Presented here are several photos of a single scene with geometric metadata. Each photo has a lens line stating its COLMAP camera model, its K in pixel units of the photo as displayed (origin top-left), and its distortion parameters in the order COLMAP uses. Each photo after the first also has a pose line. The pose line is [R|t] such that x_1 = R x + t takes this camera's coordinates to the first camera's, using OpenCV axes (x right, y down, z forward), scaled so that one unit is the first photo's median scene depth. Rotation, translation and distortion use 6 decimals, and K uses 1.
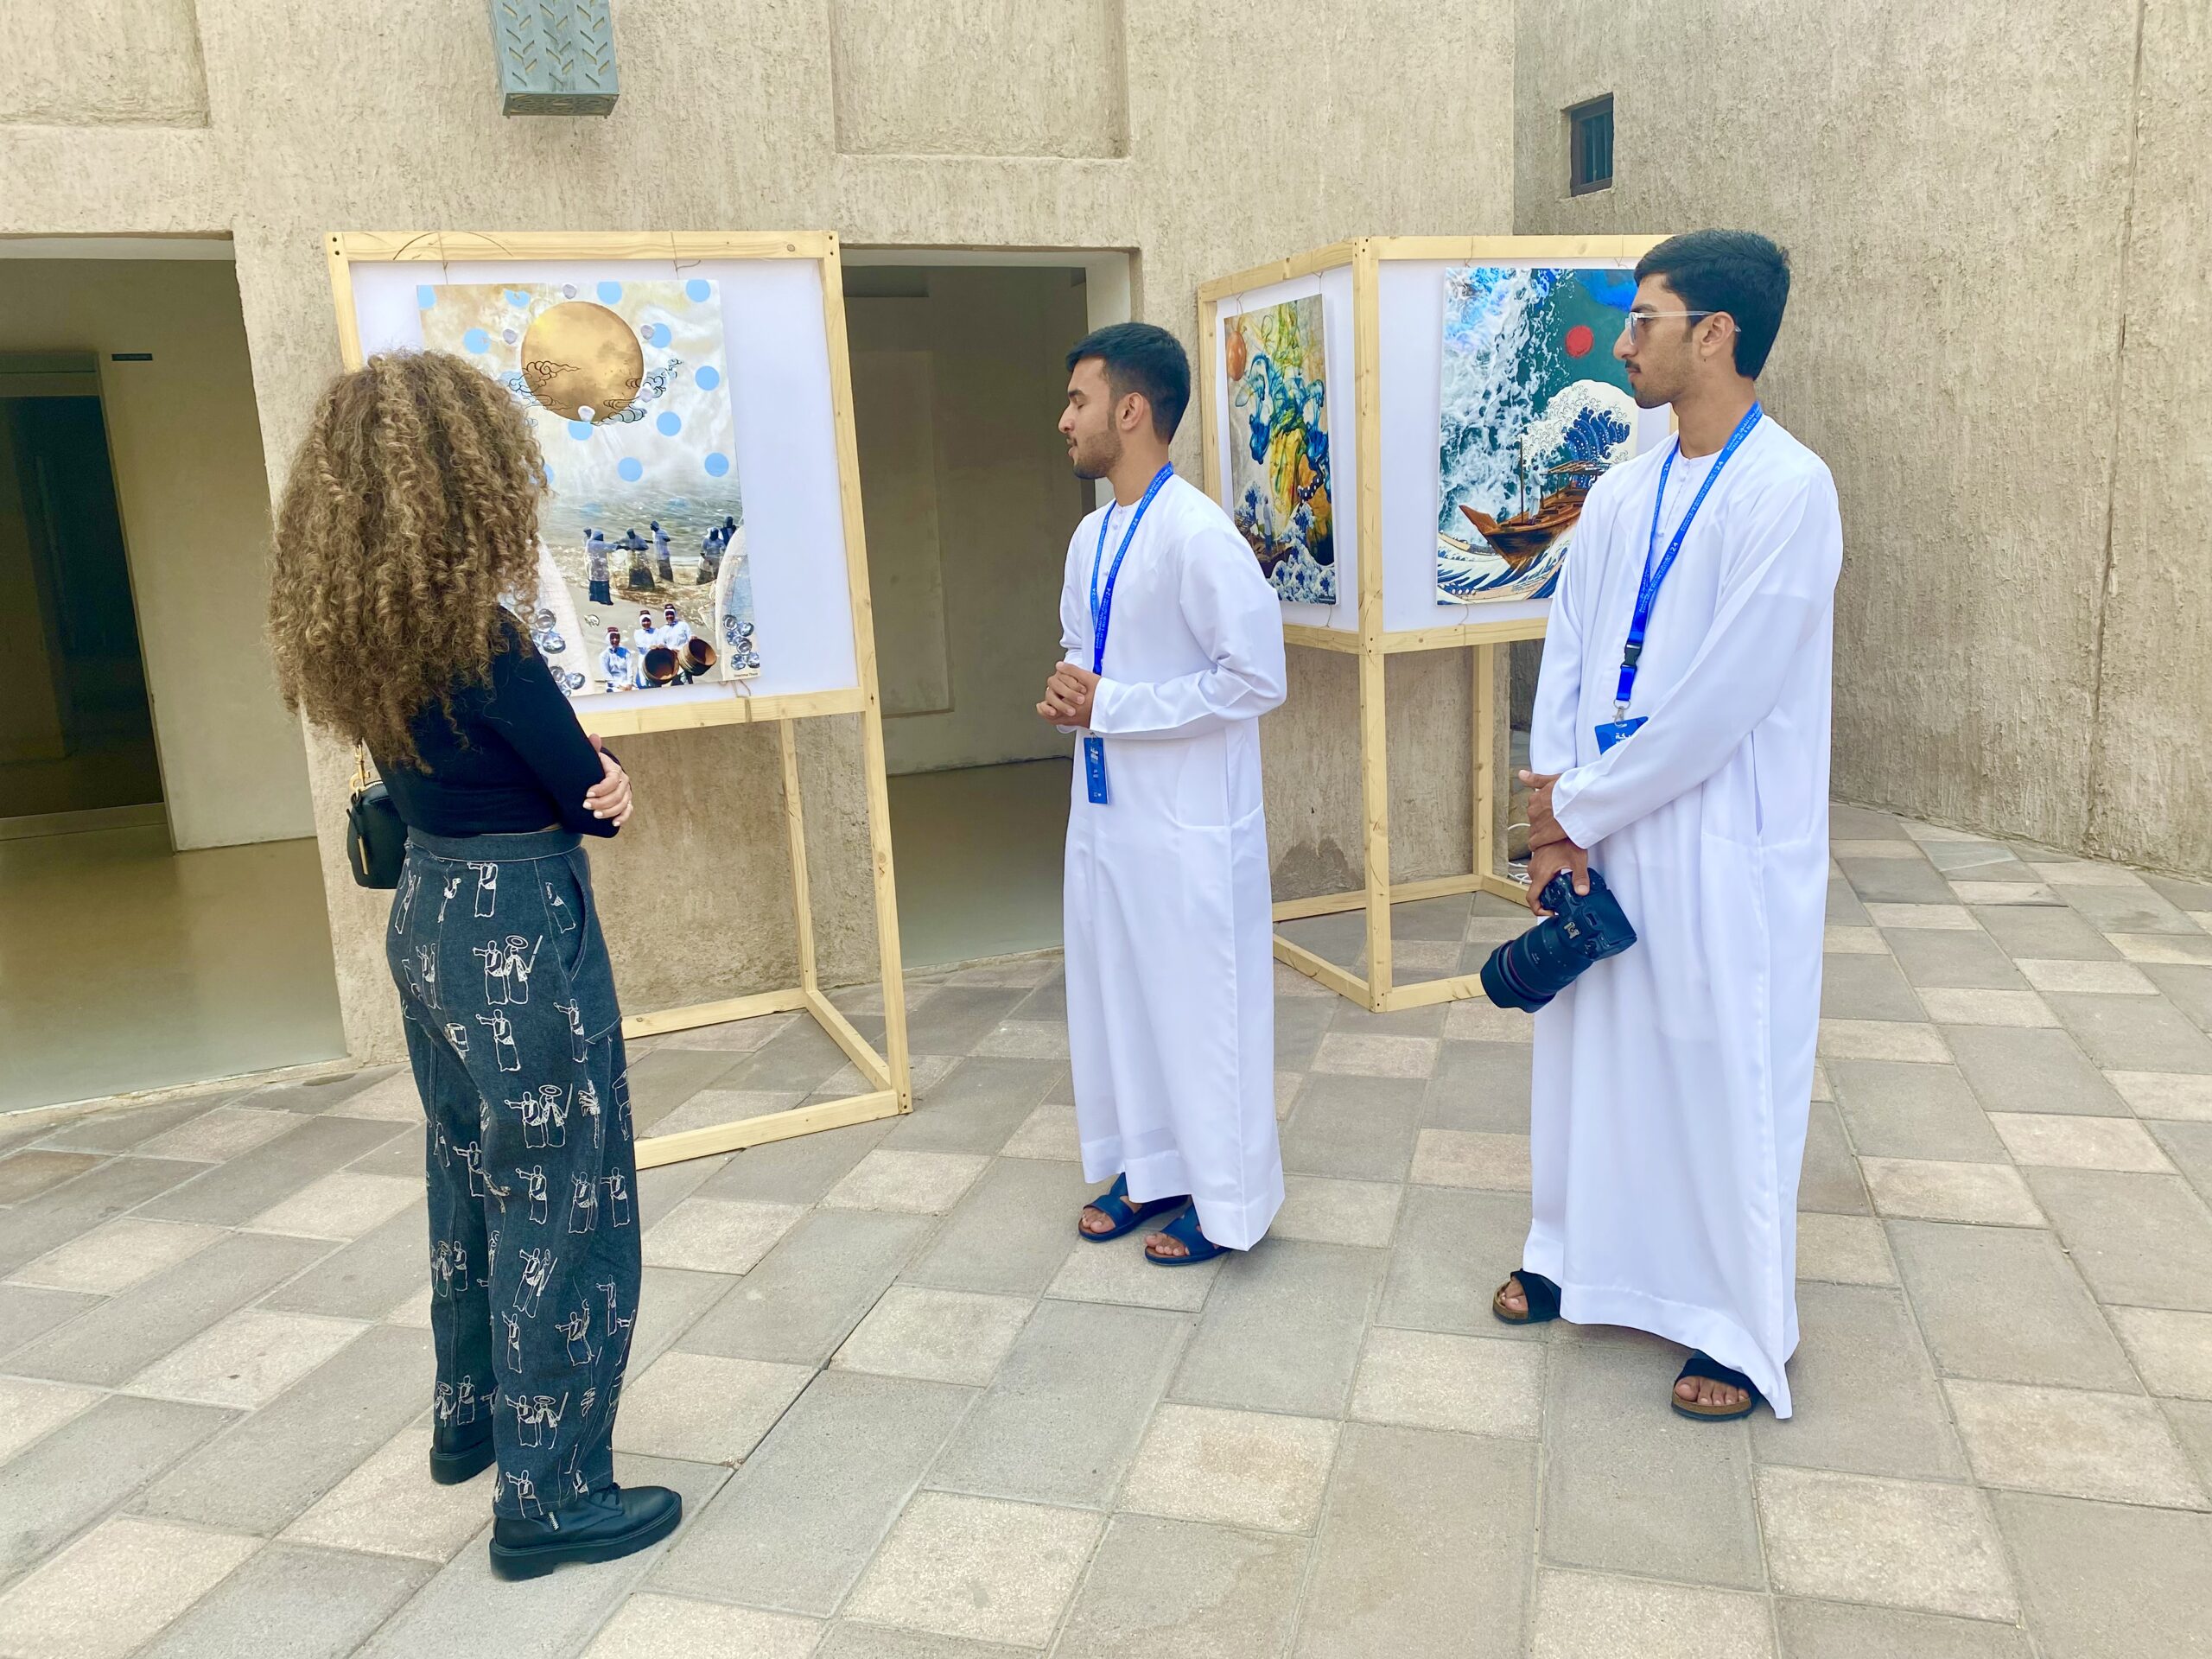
lens RADIAL K [[1712.4, 0, 1102.2], [0, 1712.4, 819.4], [0, 0, 1]] dist [0.039785, -0.035645]
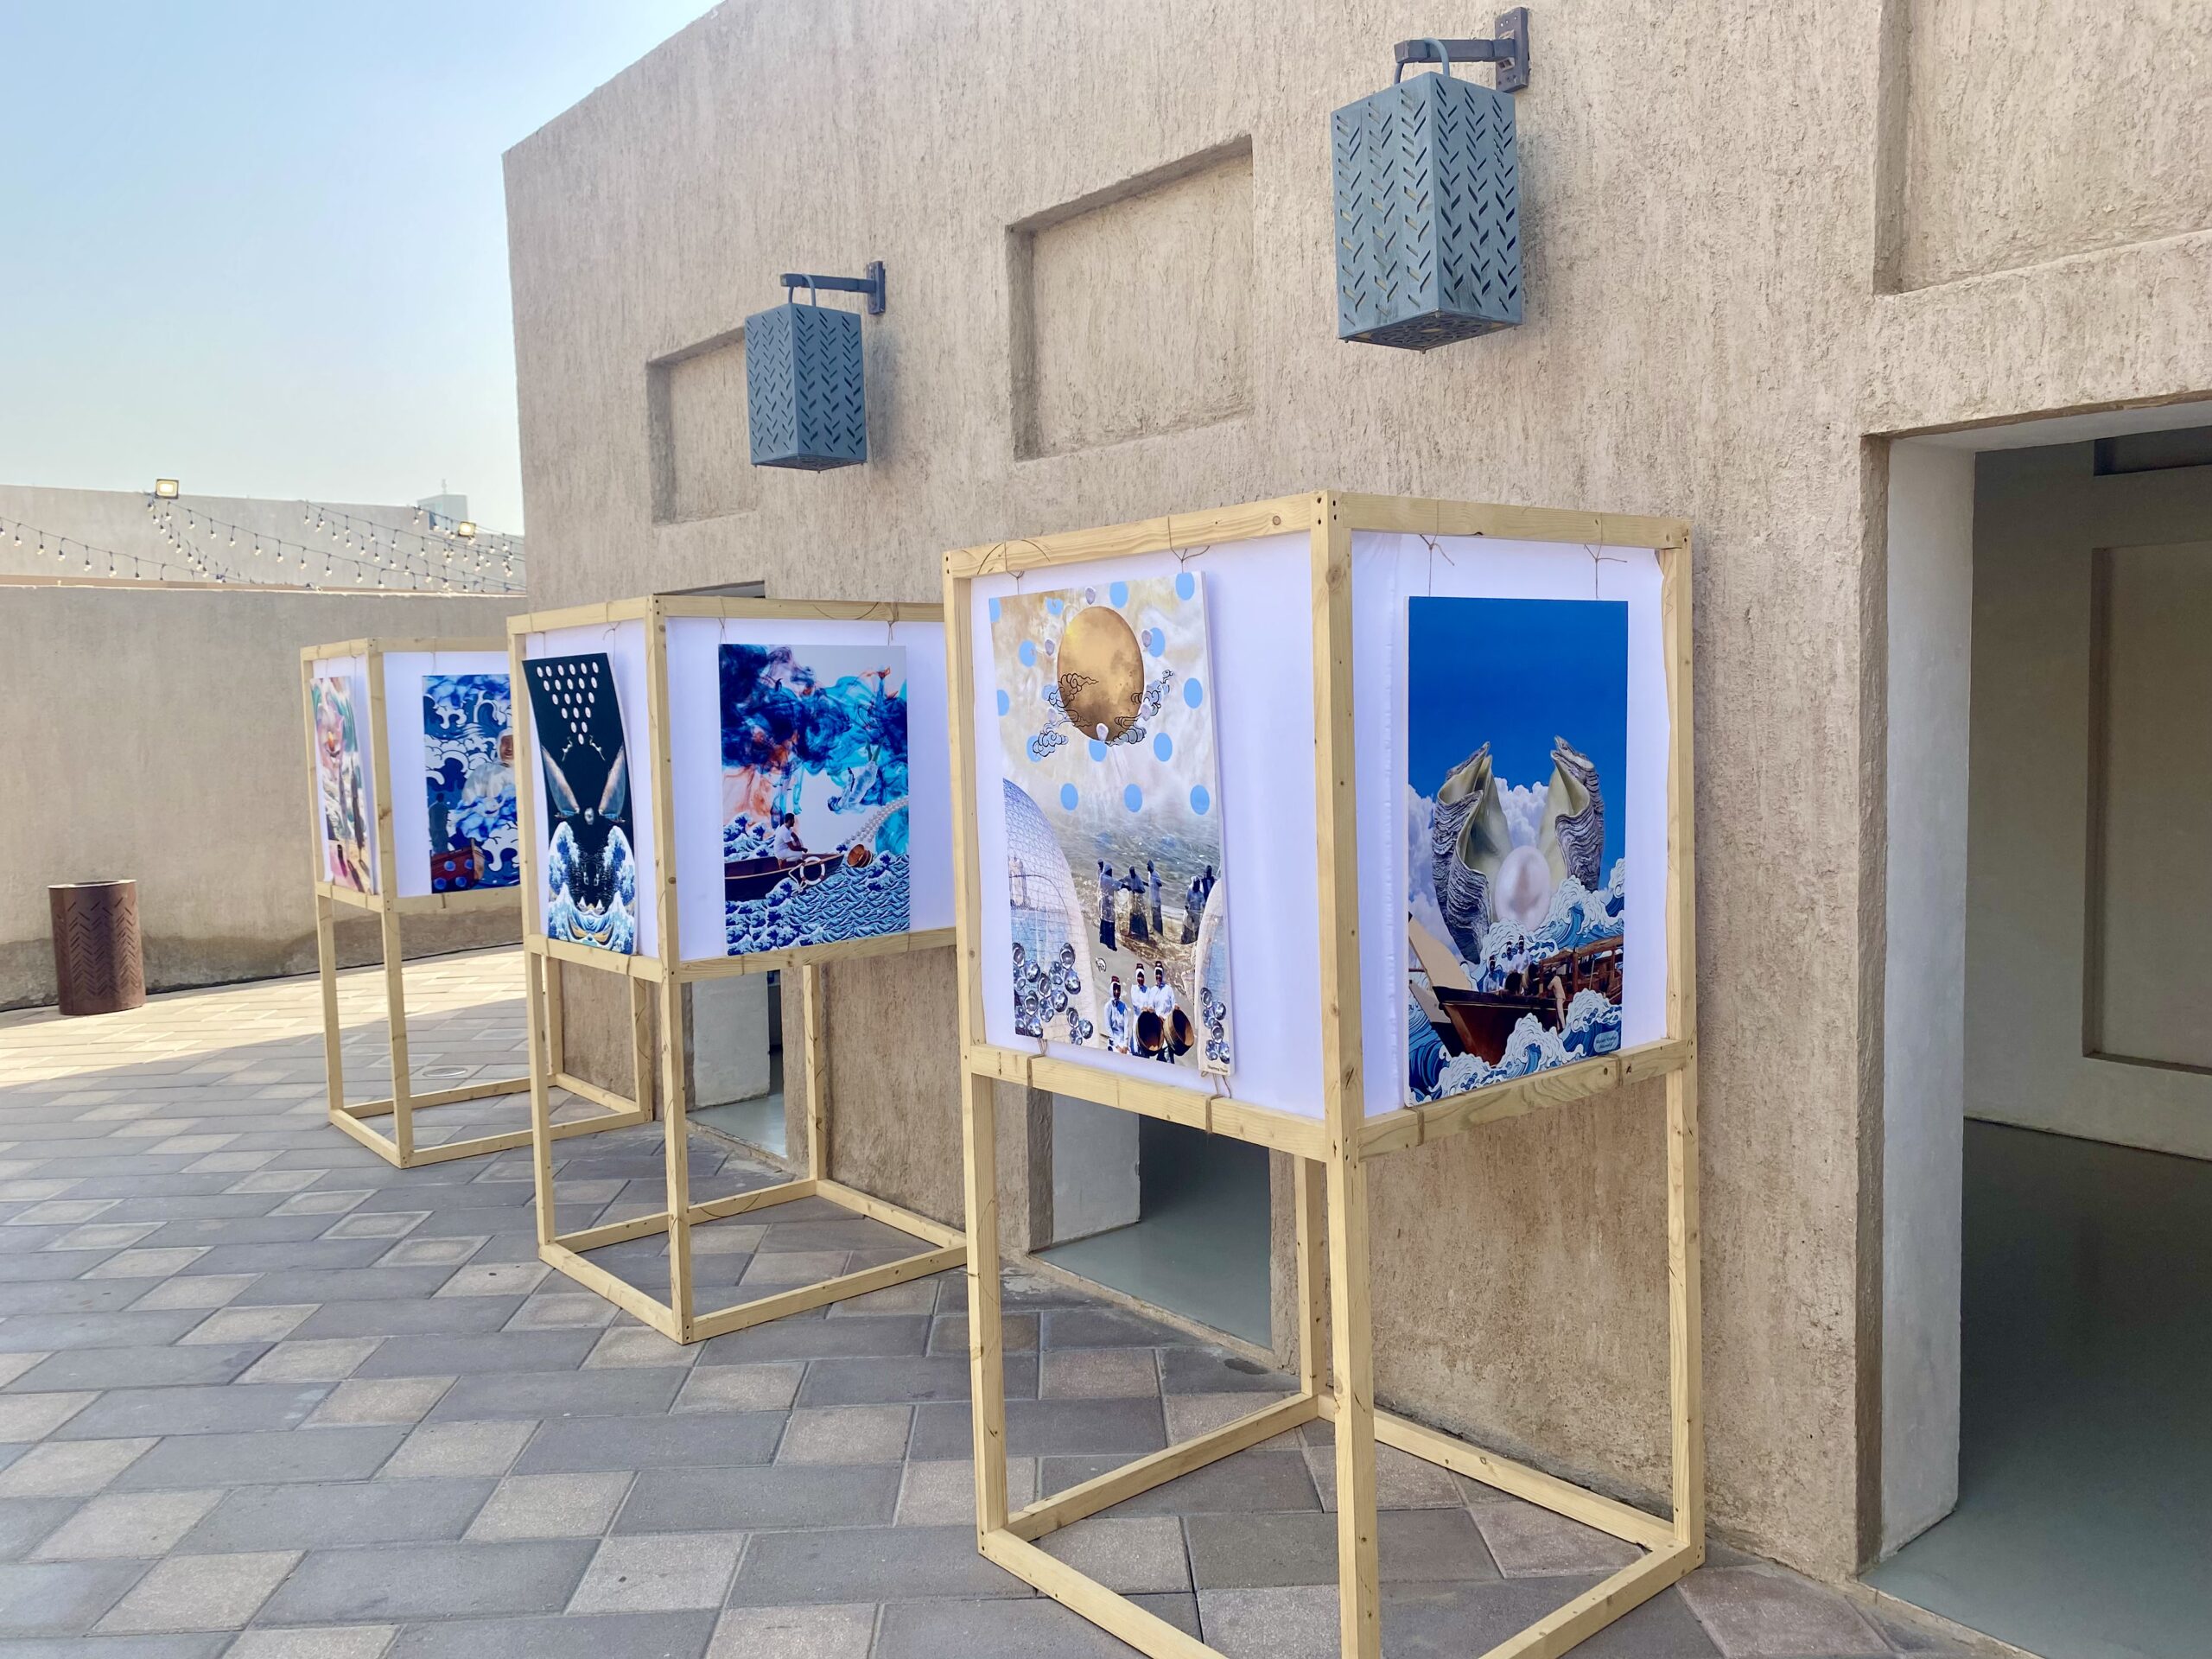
lens RADIAL K [[1712.4, 0, 1096.0], [0, 1712.4, 797.0], [0, 0, 1]] dist [0.039785, -0.035645]
pose [[0.290839, 0.099707, -0.951562, 0.403754], [-0.175069, 0.983310, 0.049524, -0.192172], [0.940619, 0.152186, 0.303441, 0.583202]]
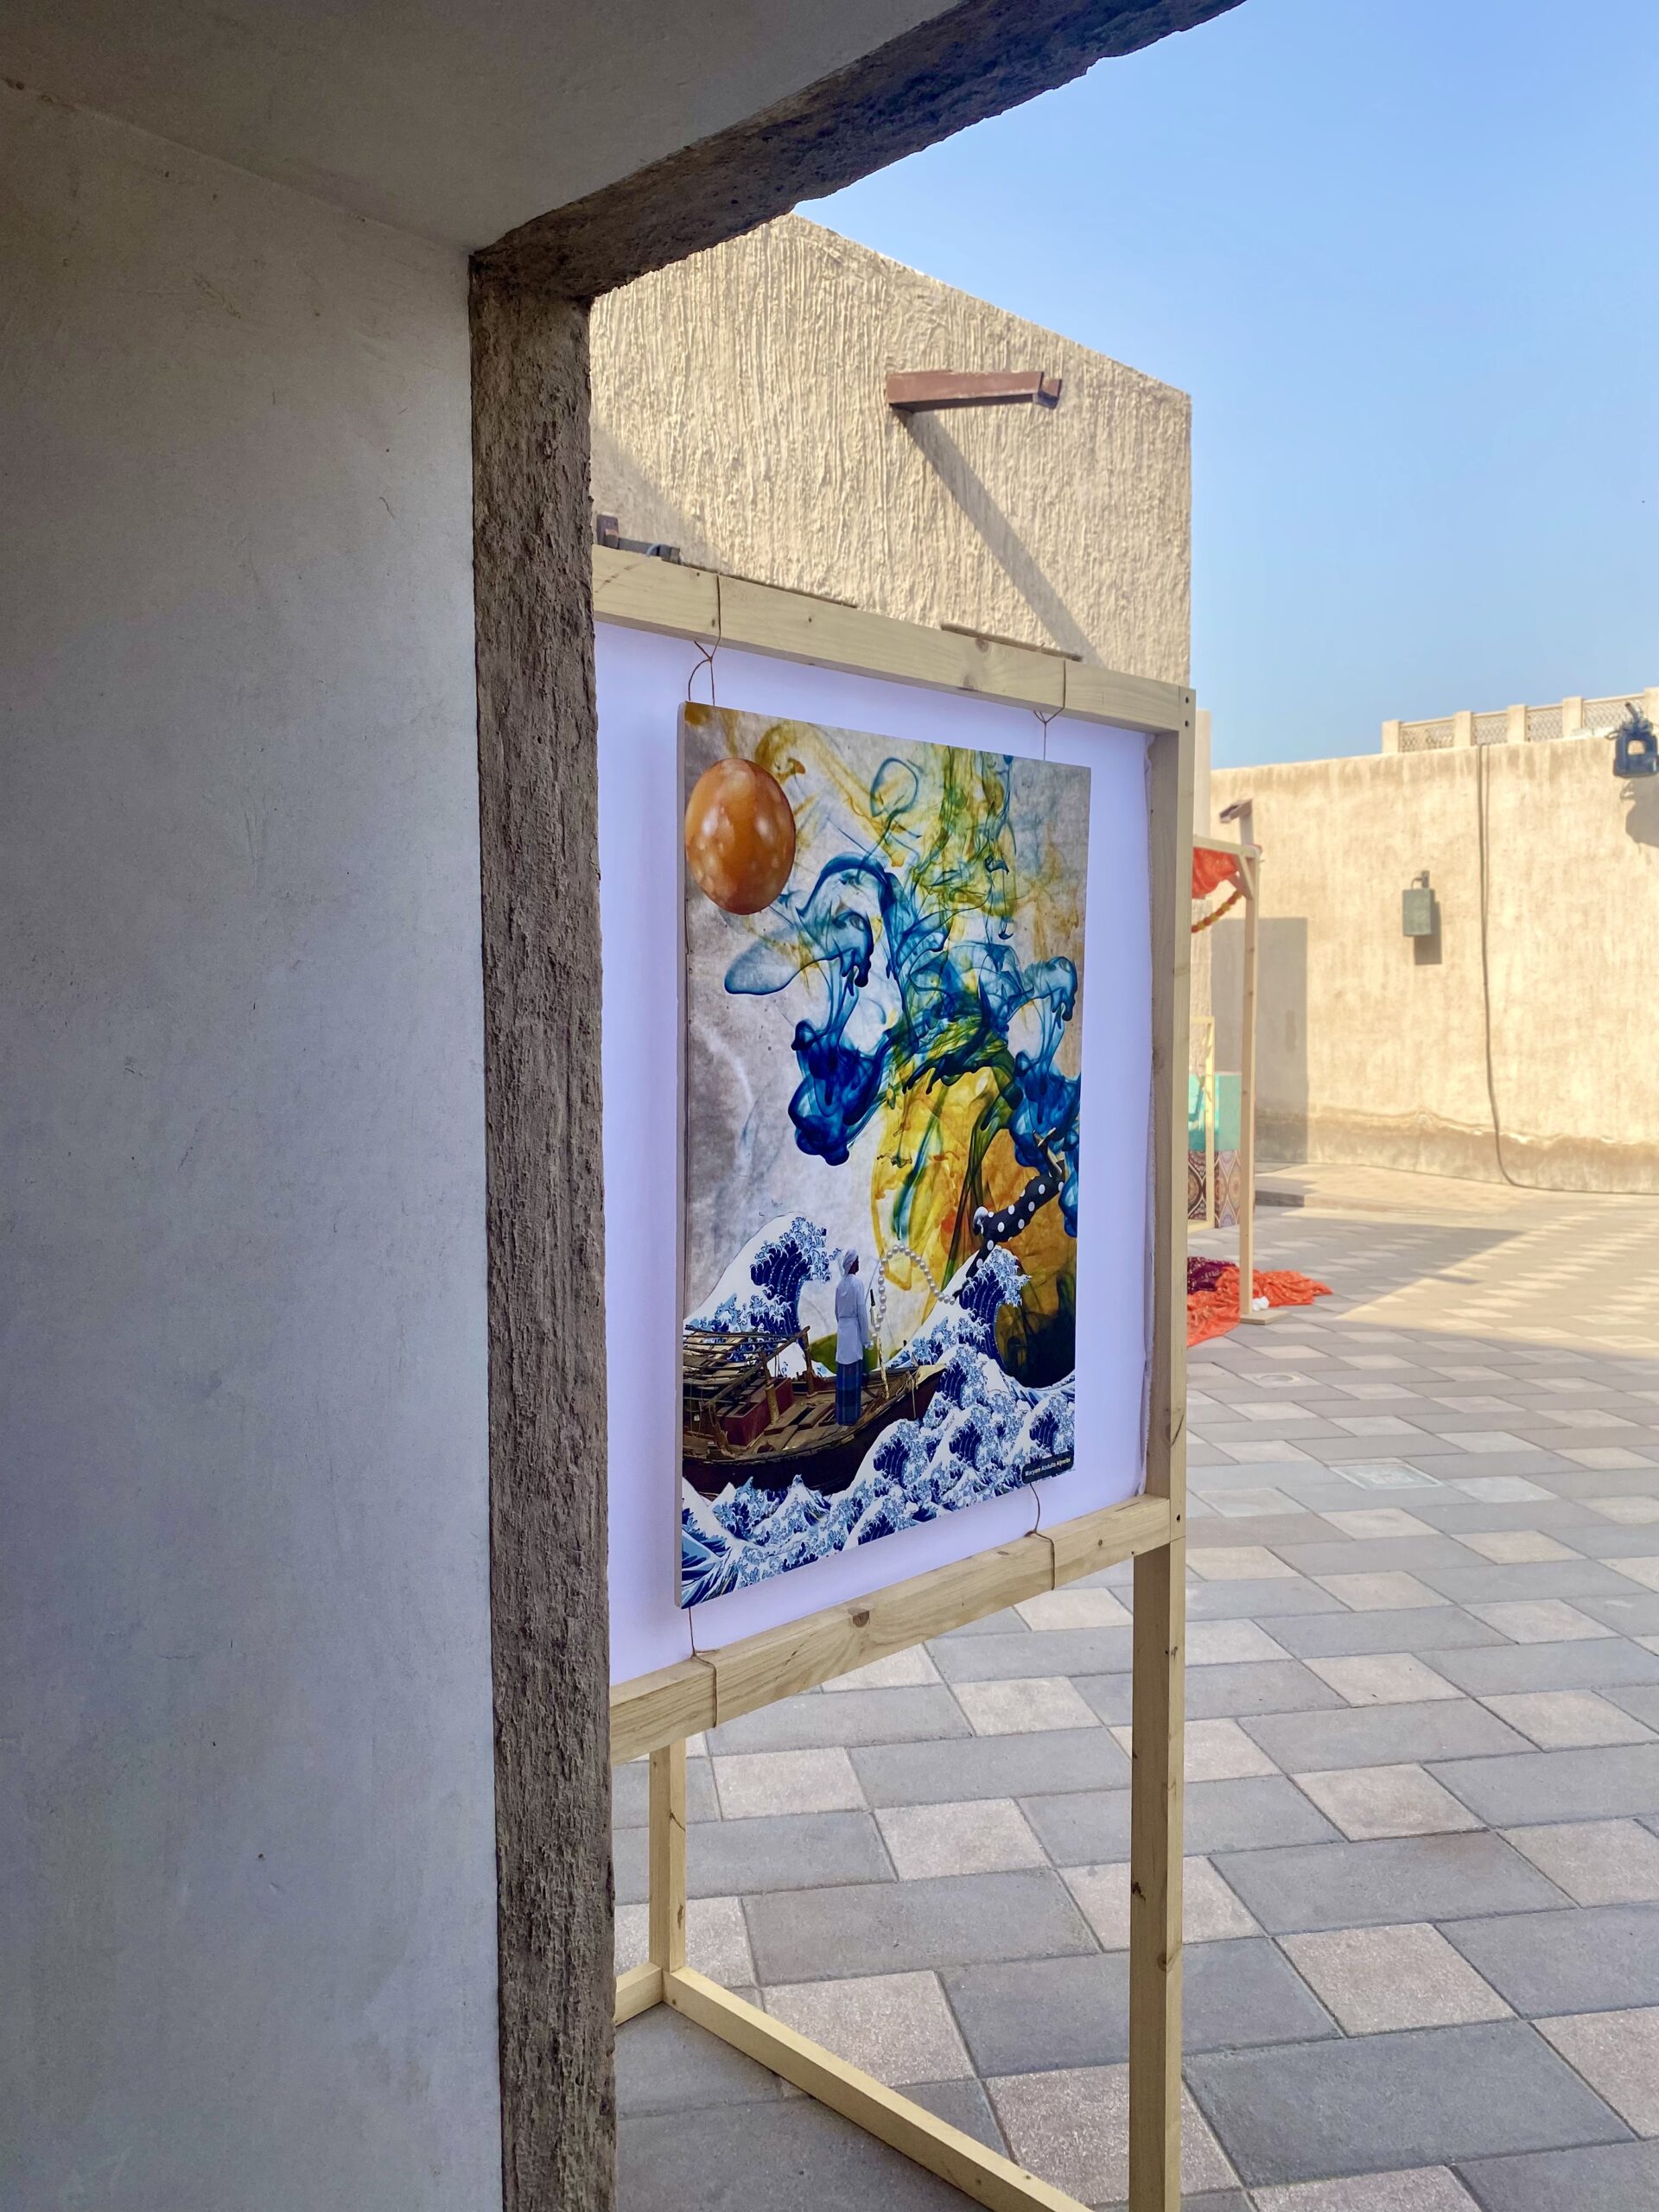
lens RADIAL K [[1712.4, 0, 831.6], [0, 1712.4, 1117.0], [0, 0, 1]] dist [0.039785, -0.035645]
pose [[-0.425533, -0.002293, 0.904940, -0.230989], [0.203915, 0.974035, 0.098356, -0.267385], [-0.881669, 0.226385, -0.414017, 1.218765]]
